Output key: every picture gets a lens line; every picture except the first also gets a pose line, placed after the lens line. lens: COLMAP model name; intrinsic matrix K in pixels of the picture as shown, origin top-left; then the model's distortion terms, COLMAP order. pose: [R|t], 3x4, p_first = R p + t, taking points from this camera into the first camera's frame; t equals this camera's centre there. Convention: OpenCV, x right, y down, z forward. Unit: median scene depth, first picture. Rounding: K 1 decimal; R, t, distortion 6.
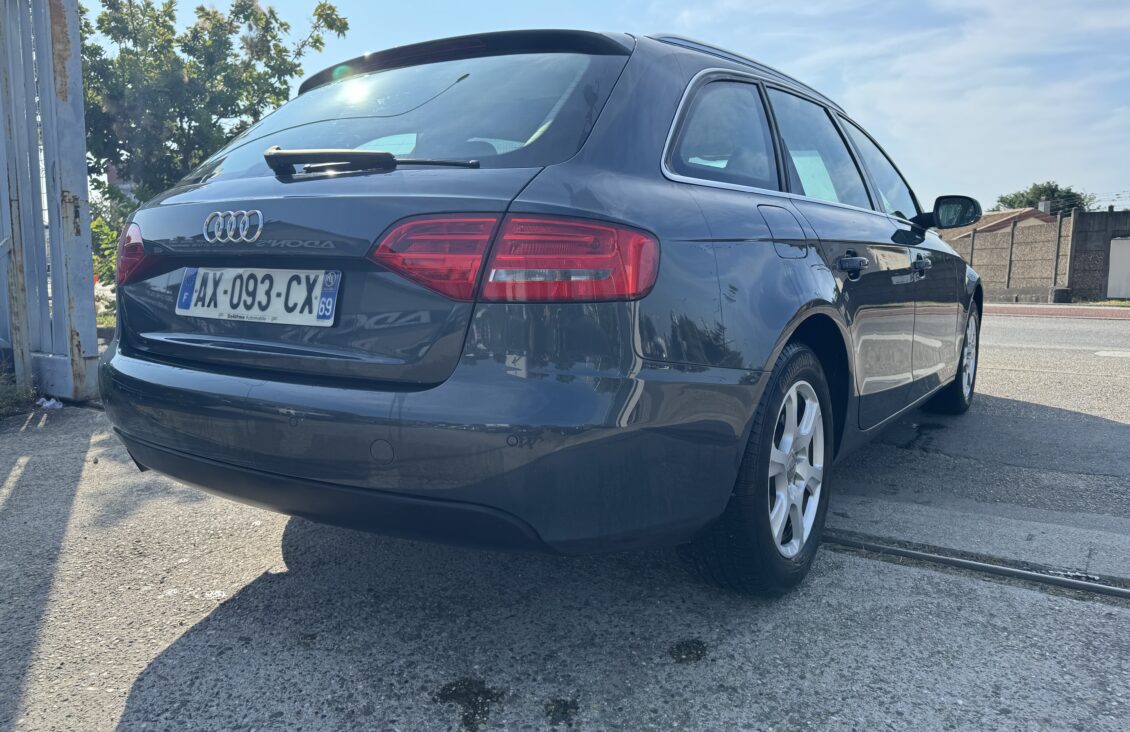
lens RADIAL K [[835.8, 0, 561.1], [0, 835.8, 366.1], [0, 0, 1]] dist [0.007928, -0.007494]
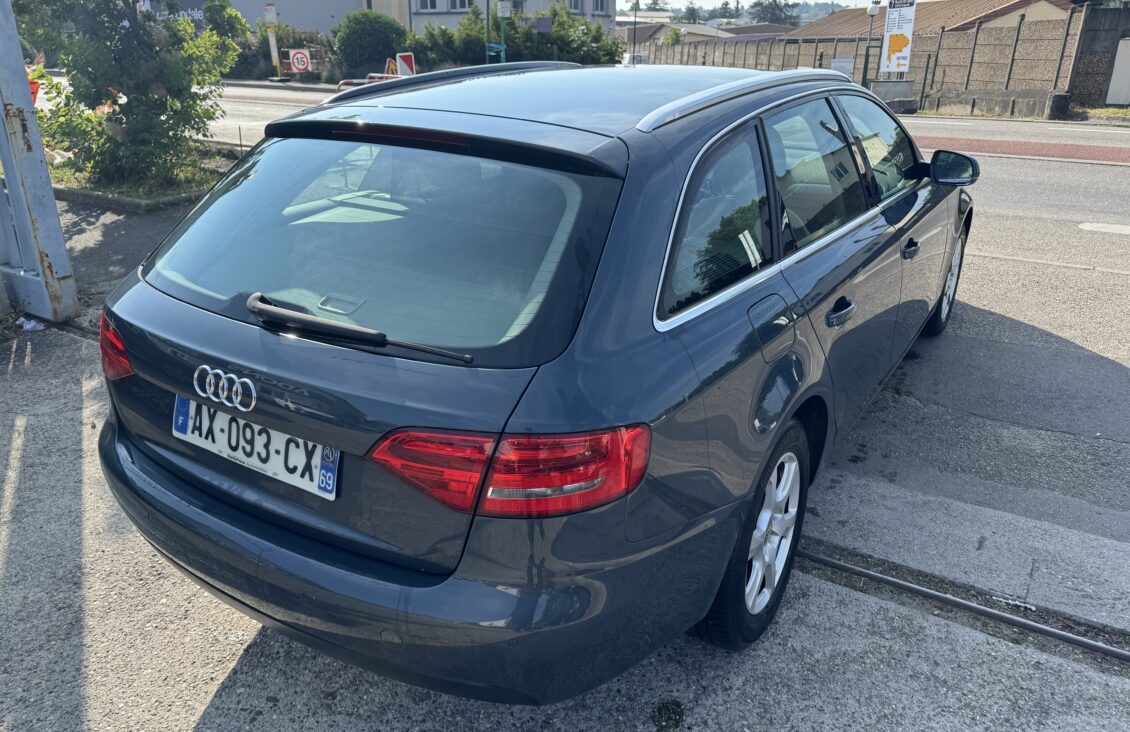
lens RADIAL K [[837.9, 0, 565.0], [0, 837.9, 366.0], [0, 0, 1]] dist [0.003742, -0.002047]
pose [[0.999576, -0.012763, 0.026180, -0.010526], [0.005354, 0.964069, 0.265597, -0.378748], [-0.028629, -0.265344, 0.963729, 0.027263]]
